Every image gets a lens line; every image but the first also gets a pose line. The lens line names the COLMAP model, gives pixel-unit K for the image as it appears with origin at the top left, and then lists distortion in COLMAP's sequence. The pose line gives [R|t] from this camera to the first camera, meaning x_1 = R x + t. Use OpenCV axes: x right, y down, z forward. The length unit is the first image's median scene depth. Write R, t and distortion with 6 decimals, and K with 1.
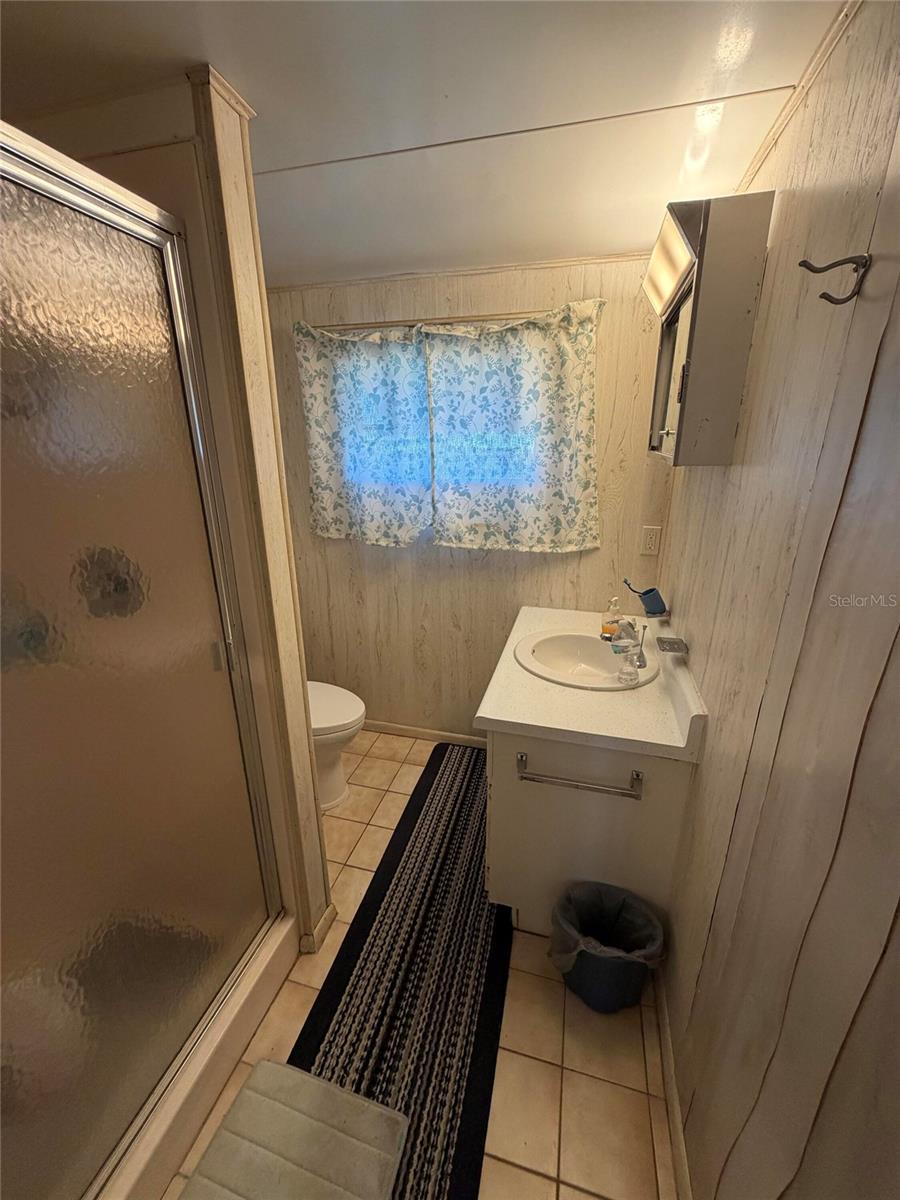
lens RADIAL K [[479.1, 0, 449.3], [0, 479.1, 595.9], [0, 0, 1]] dist [0.000301, -0.000126]
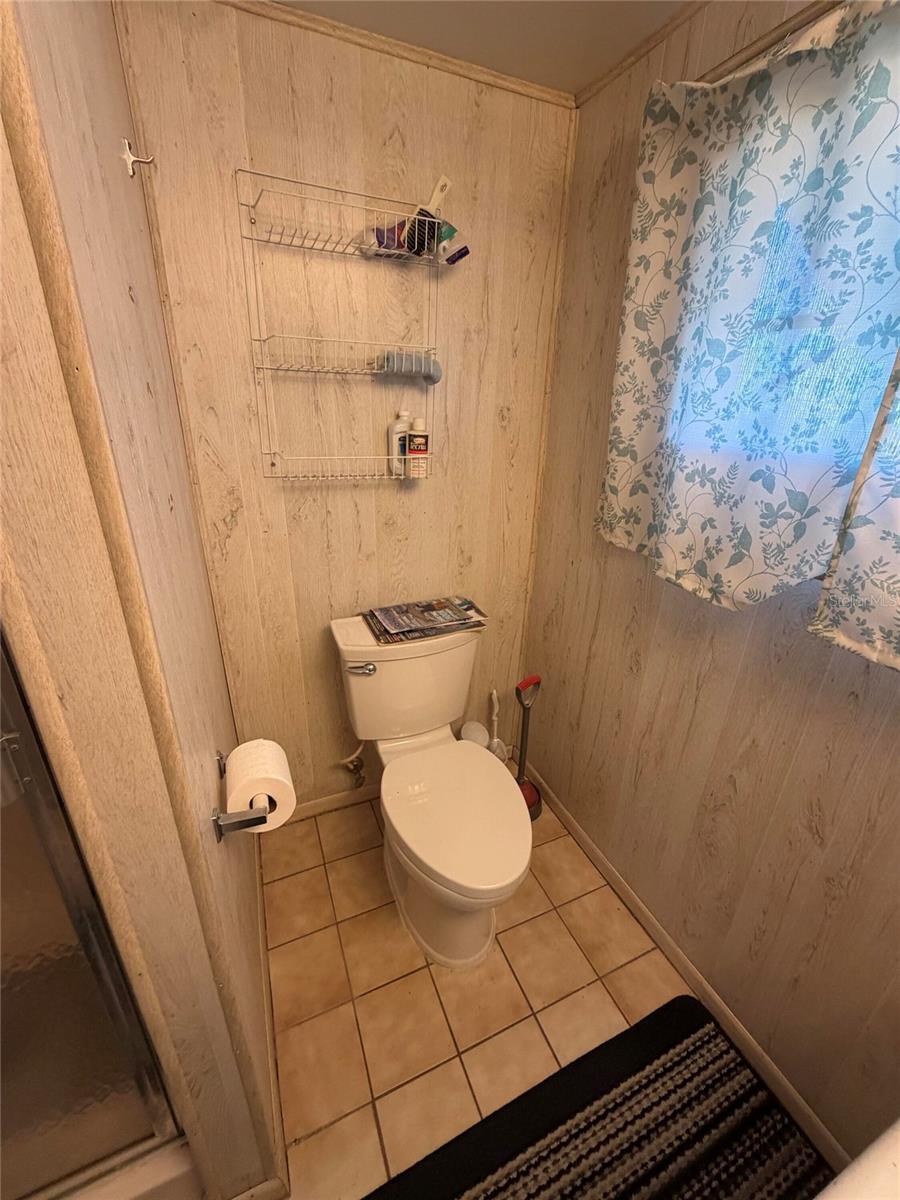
lens RADIAL K [[479.1, 0, 449.3], [0, 479.1, 595.9], [0, 0, 1]] dist [0.000301, -0.000126]
pose [[0.625760, 0.317640, -0.712410, 0.050702], [-0.271871, 0.944873, 0.182485, -0.124347], [0.731102, 0.079492, 0.677621, 0.536257]]
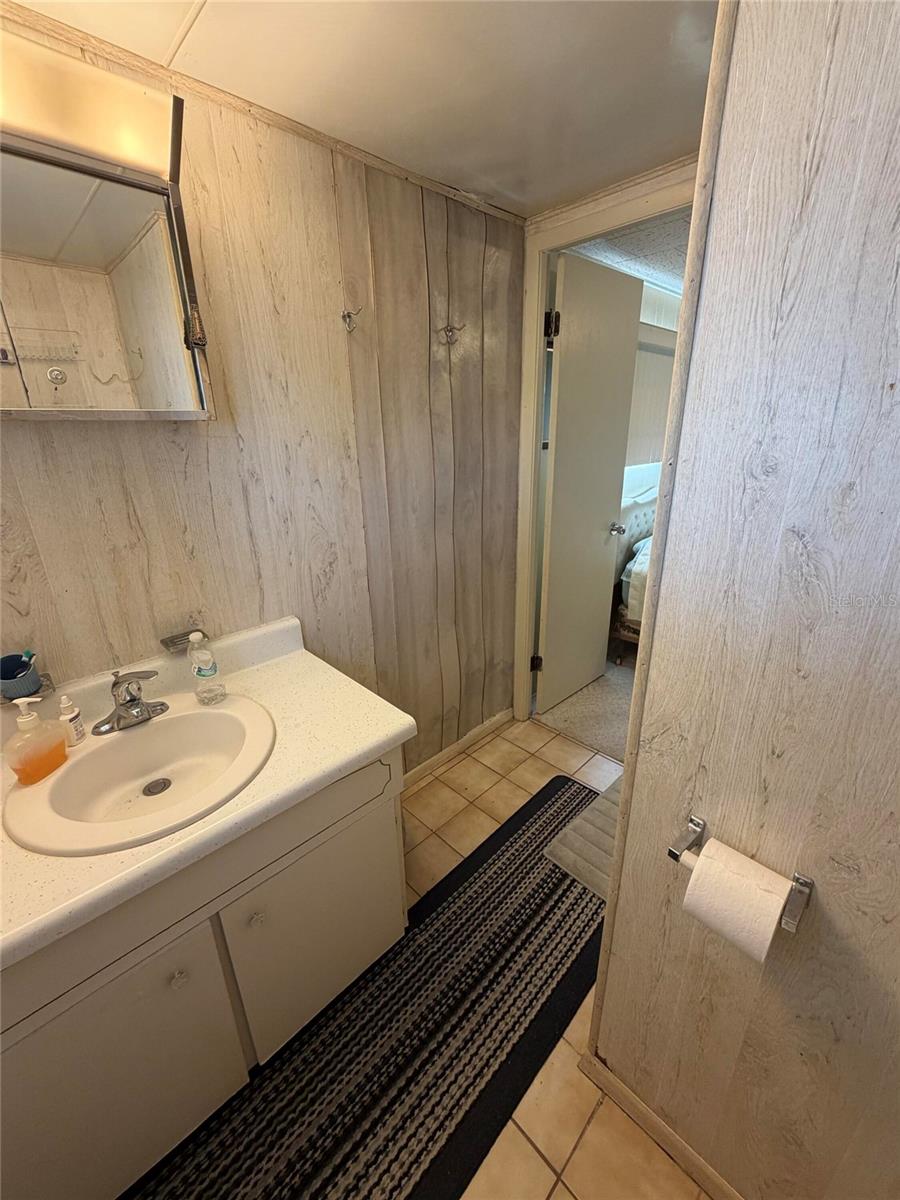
lens RADIAL K [[479.1, 0, 449.3], [0, 479.1, 595.9], [0, 0, 1]] dist [0.000301, -0.000126]
pose [[-0.863849, -0.149205, 0.481147, -0.234030], [0.178891, 0.802015, 0.569886, -0.247258], [-0.470917, 0.578369, -0.666128, 0.890845]]
